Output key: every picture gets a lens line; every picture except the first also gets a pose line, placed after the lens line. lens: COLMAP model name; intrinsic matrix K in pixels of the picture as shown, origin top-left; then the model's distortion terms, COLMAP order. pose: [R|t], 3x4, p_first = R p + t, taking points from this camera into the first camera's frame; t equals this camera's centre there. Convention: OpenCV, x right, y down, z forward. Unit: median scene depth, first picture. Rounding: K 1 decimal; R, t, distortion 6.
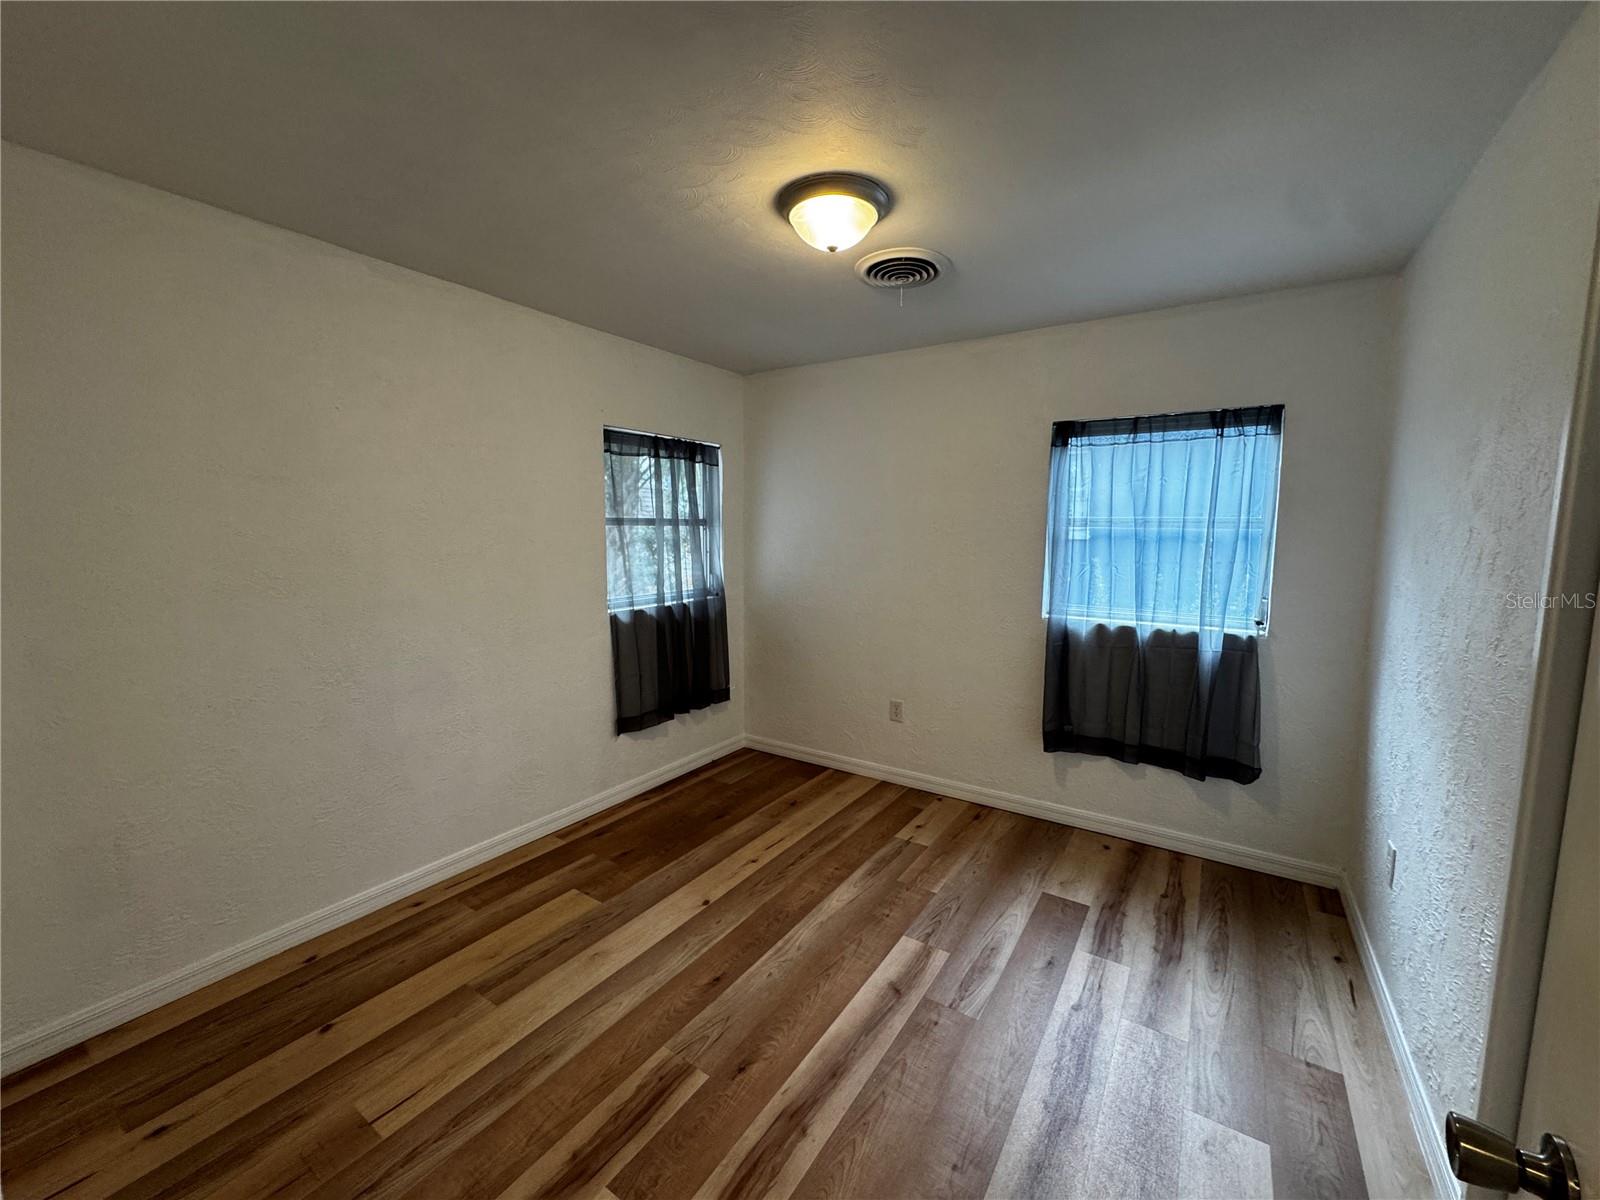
lens RADIAL K [[639.7, 0, 799.8], [0, 639.7, 594.1], [0, 0, 1]] dist [0.000420, 0.000012]
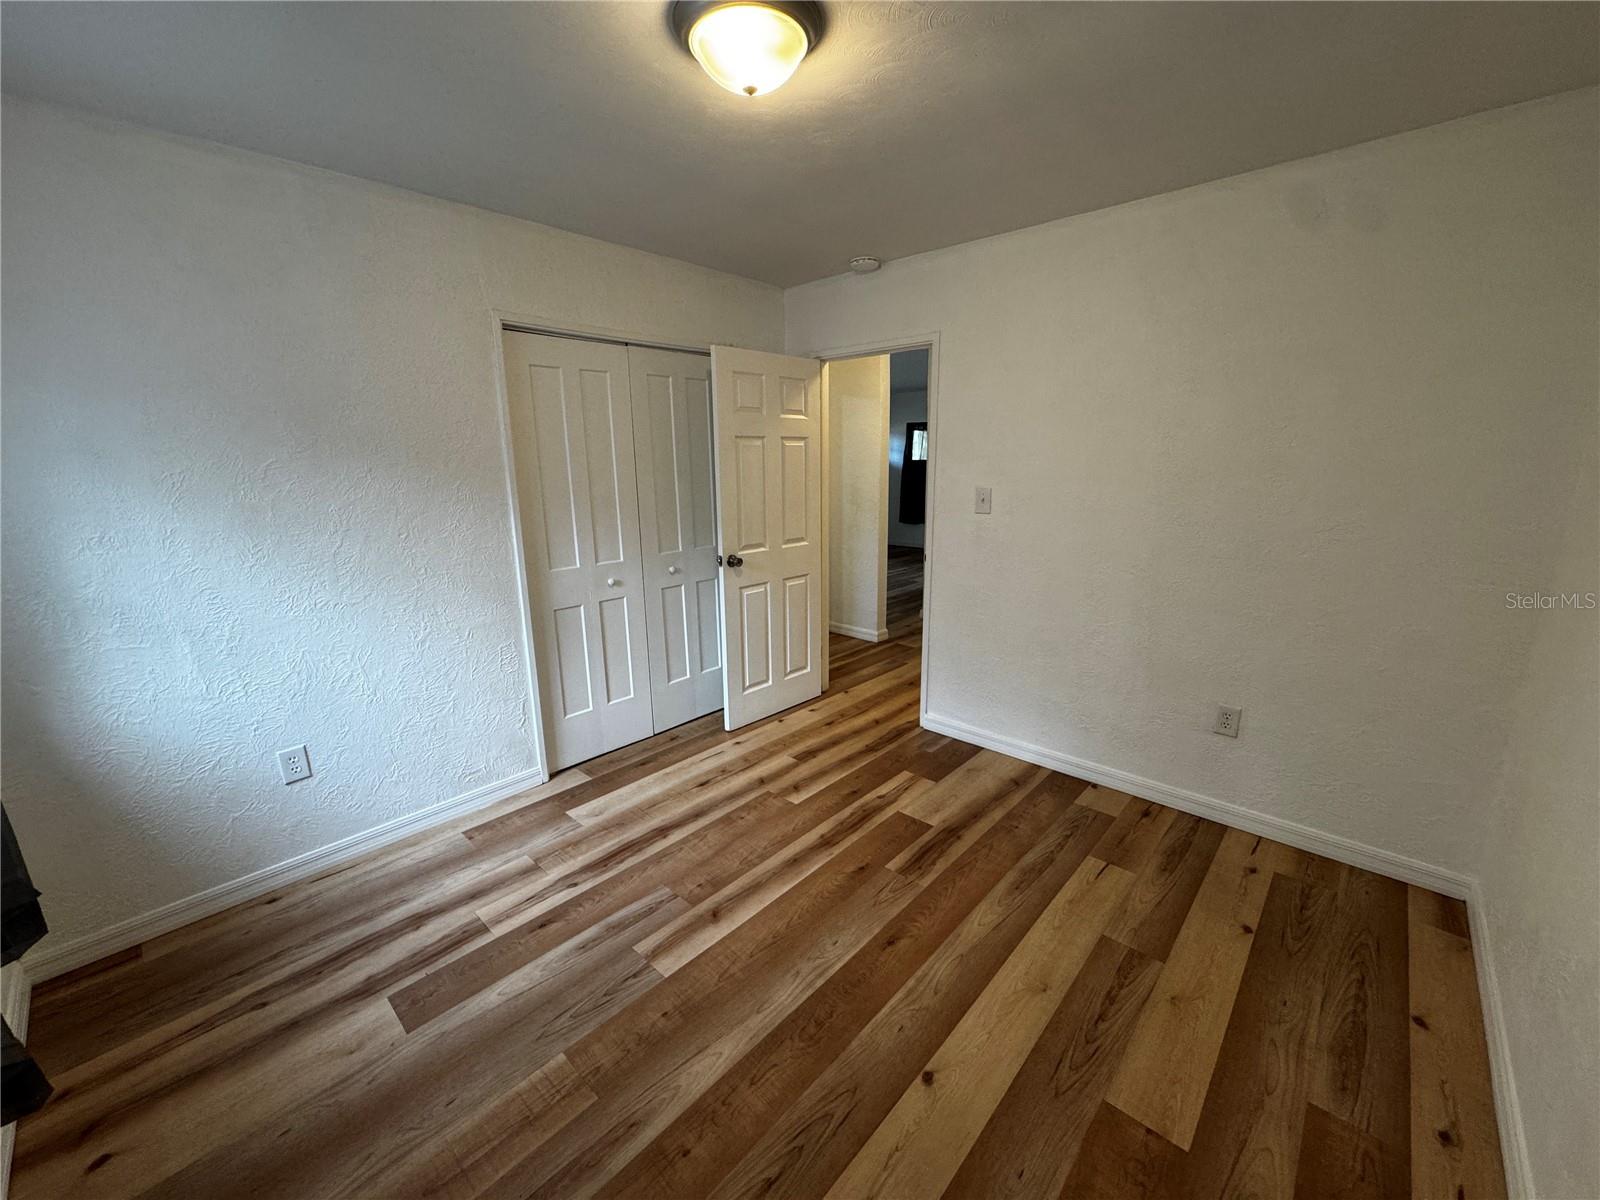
lens RADIAL K [[639.7, 0, 799.8], [0, 639.7, 594.1], [0, 0, 1]] dist [0.000420, 0.000012]
pose [[-0.987566, -0.026287, 0.154992, -0.125389], [0.023733, 0.949691, 0.312288, -0.186995], [-0.155404, 0.312083, -0.937259, 1.690577]]
